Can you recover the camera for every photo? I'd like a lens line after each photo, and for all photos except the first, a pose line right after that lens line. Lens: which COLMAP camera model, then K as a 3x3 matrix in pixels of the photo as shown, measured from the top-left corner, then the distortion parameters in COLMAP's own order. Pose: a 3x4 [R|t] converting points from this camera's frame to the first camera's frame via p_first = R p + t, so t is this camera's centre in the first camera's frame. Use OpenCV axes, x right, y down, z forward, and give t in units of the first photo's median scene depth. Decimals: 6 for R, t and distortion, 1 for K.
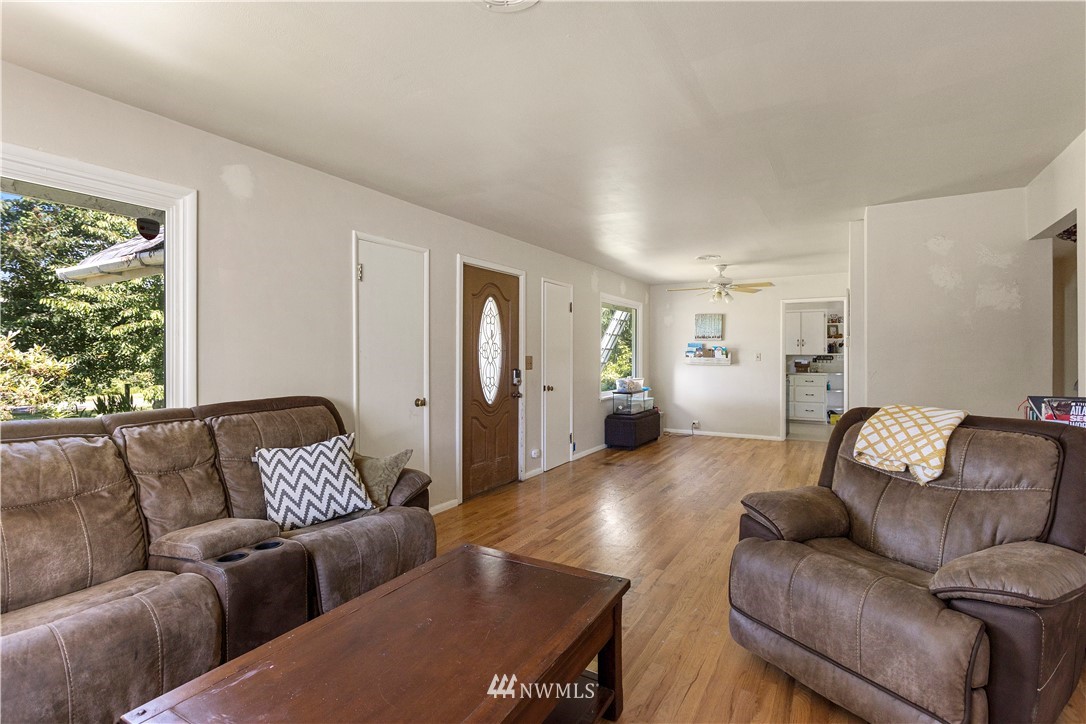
lens RADIAL K [[520.3, 0, 544.7], [0, 520.3, 359.6], [0, 0, 1]] dist [-0.017602, -0.000328]
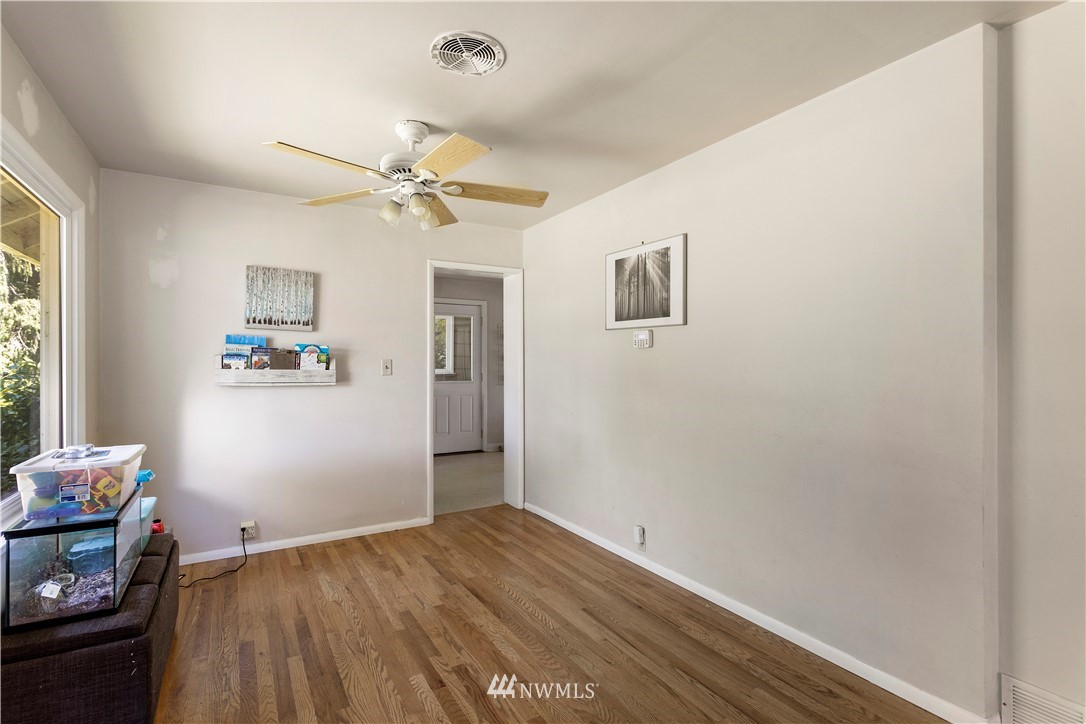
lens RADIAL K [[520.3, 0, 541.5], [0, 520.3, 361.9], [0, 0, 1]] dist [-0.017602, -0.000328]
pose [[0.490132, -0.002784, 0.871644, 0.045848], [0.008698, 0.999961, -0.001697, -0.007493], [-0.871605, 0.008414, 0.490137, 0.599877]]
